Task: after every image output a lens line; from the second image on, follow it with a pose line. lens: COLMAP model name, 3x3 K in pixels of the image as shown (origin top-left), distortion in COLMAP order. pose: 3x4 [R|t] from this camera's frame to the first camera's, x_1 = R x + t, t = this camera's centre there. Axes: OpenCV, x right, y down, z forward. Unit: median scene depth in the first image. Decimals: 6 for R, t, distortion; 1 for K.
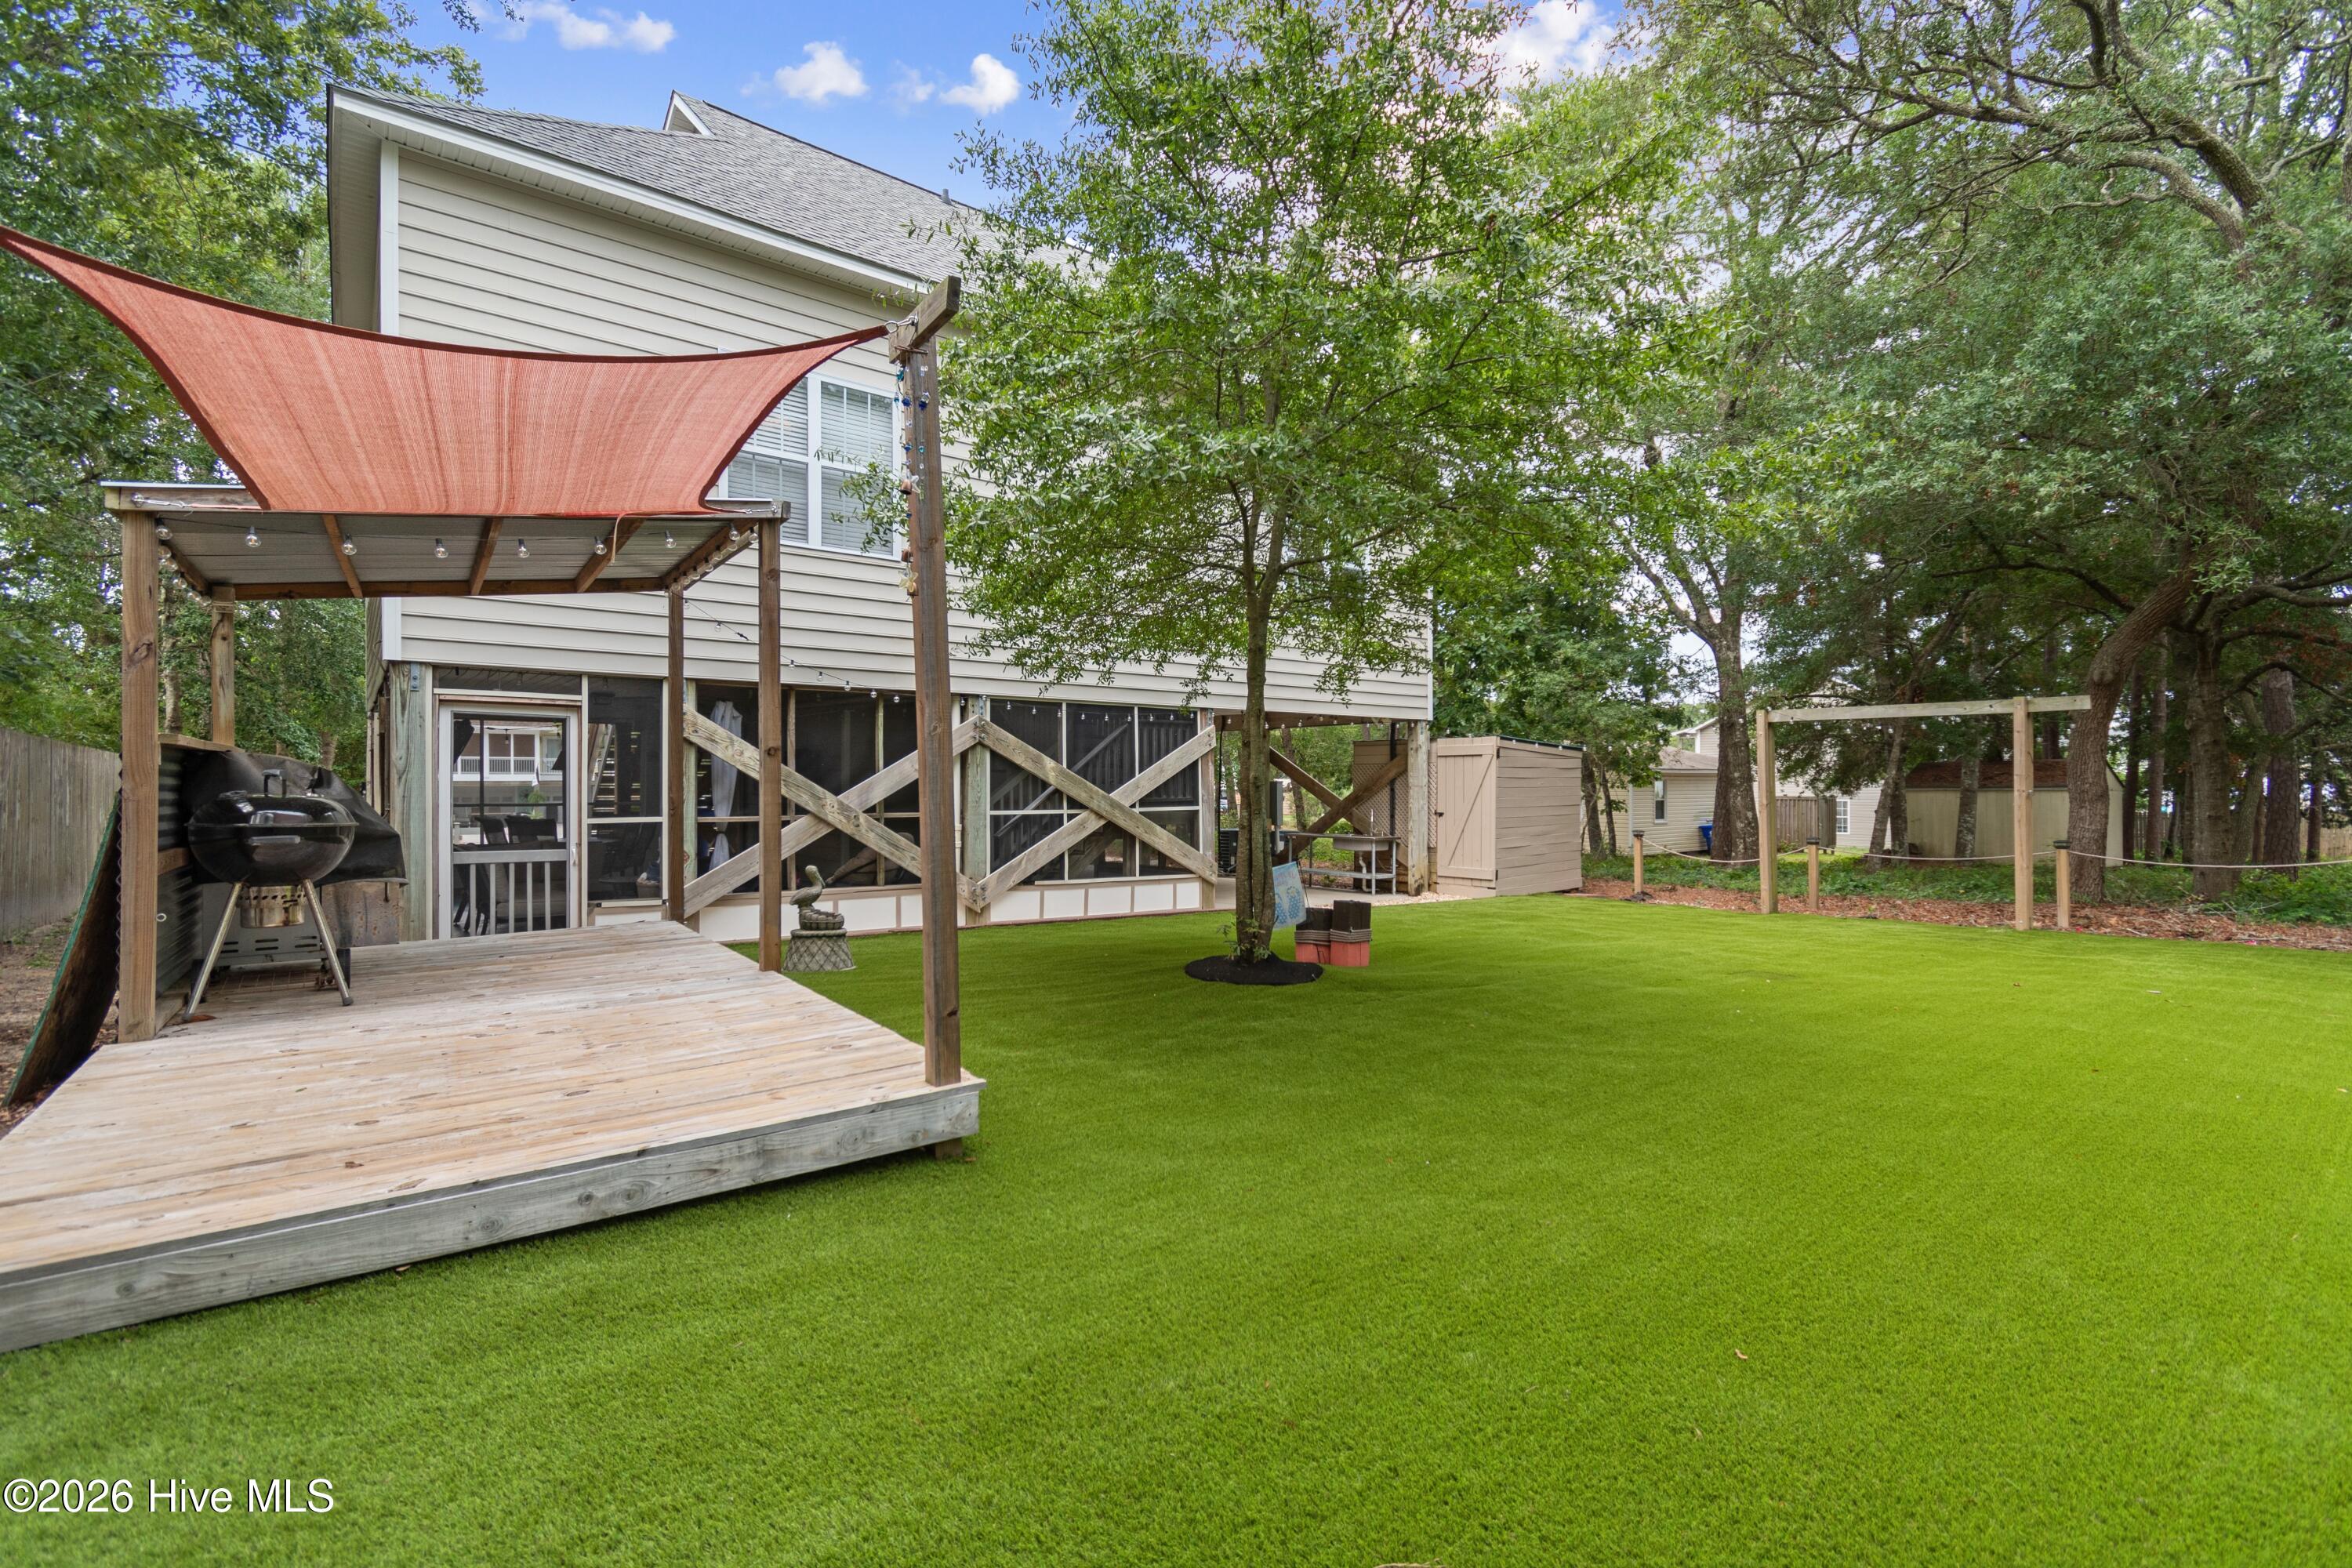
lens RADIAL K [[1033.7, 0, 1176.0], [0, 1033.7, 784.0], [0, 0, 1]] dist [0.000796, -0.000592]
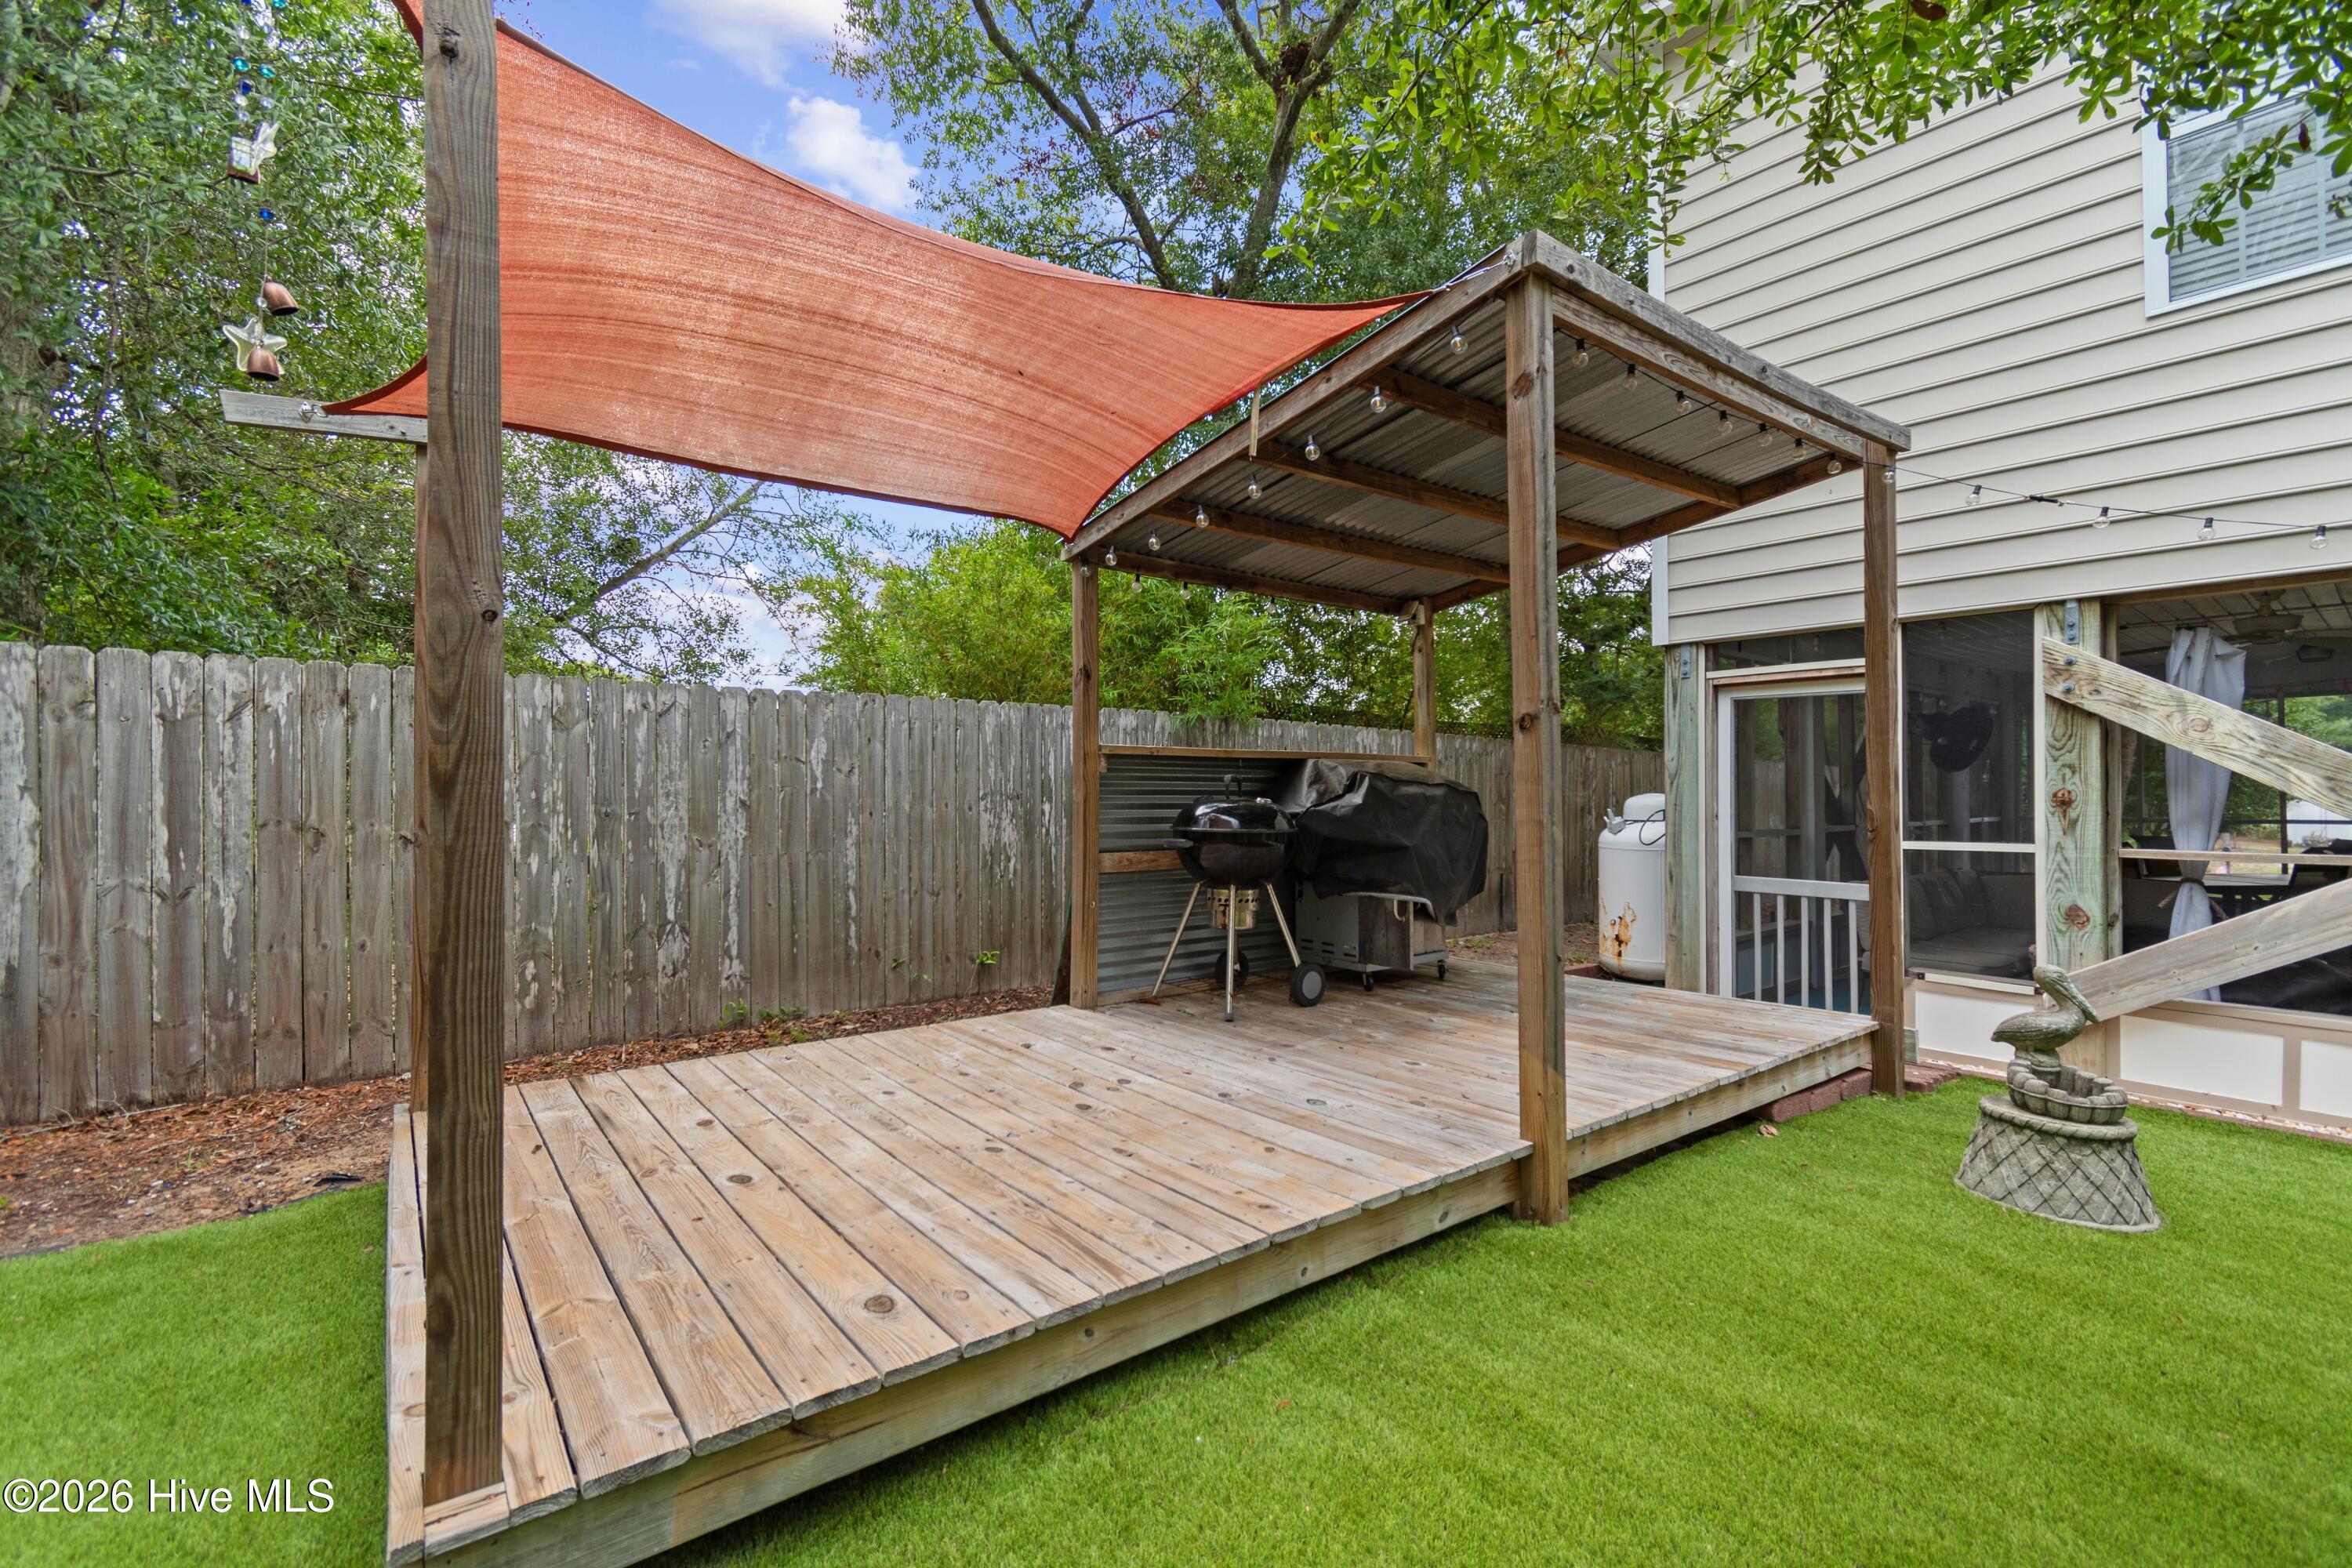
lens RADIAL K [[1073.2, 0, 1176.0], [0, 1073.2, 784.0], [0, 0, 1]] dist [0.002621, 0.000090]
pose [[-0.025909, 0.000103, -0.999664, 0.092319], [0.017231, 0.999851, -0.000344, -0.008060], [0.999516, -0.017234, -0.025907, 0.409156]]
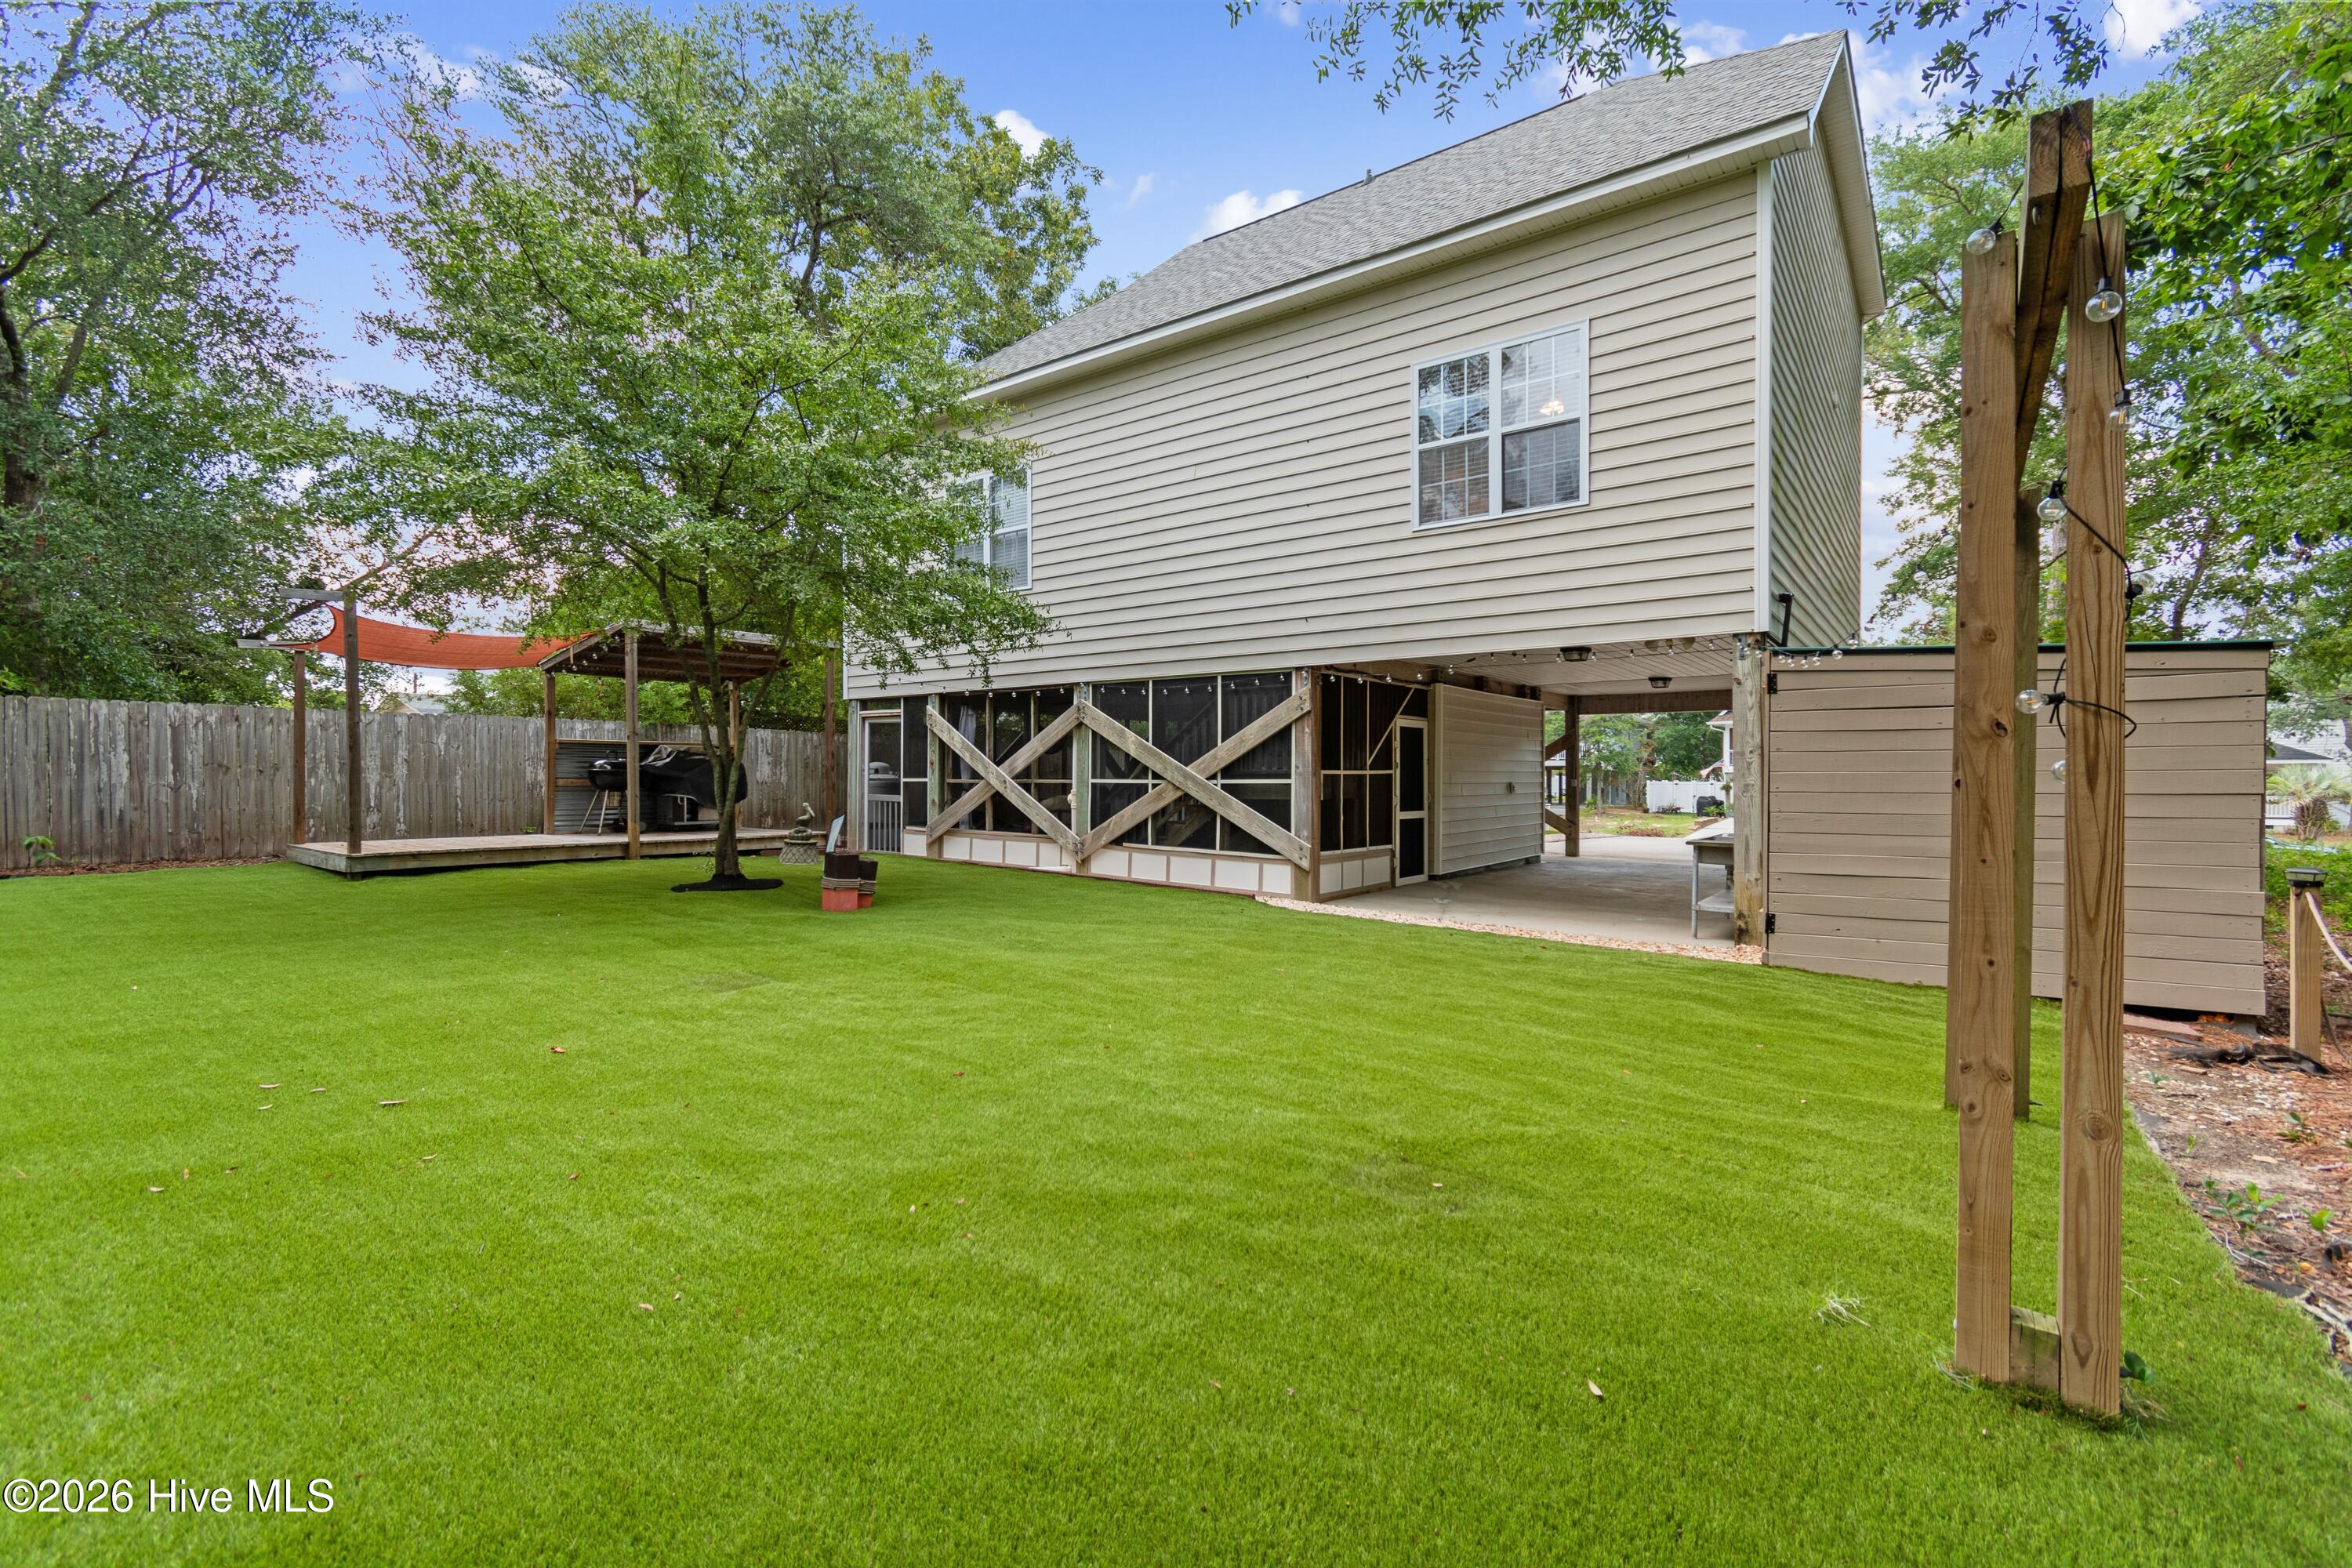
lens RADIAL K [[1033.7, 0, 1176.0], [0, 1033.7, 784.0], [0, 0, 1]] dist [0.000796, -0.000592]
pose [[0.224371, 0.019502, -0.974309, 0.956563], [0.007913, 0.999730, 0.021834, 0.005945], [0.974472, -0.012609, 0.224156, 0.791210]]
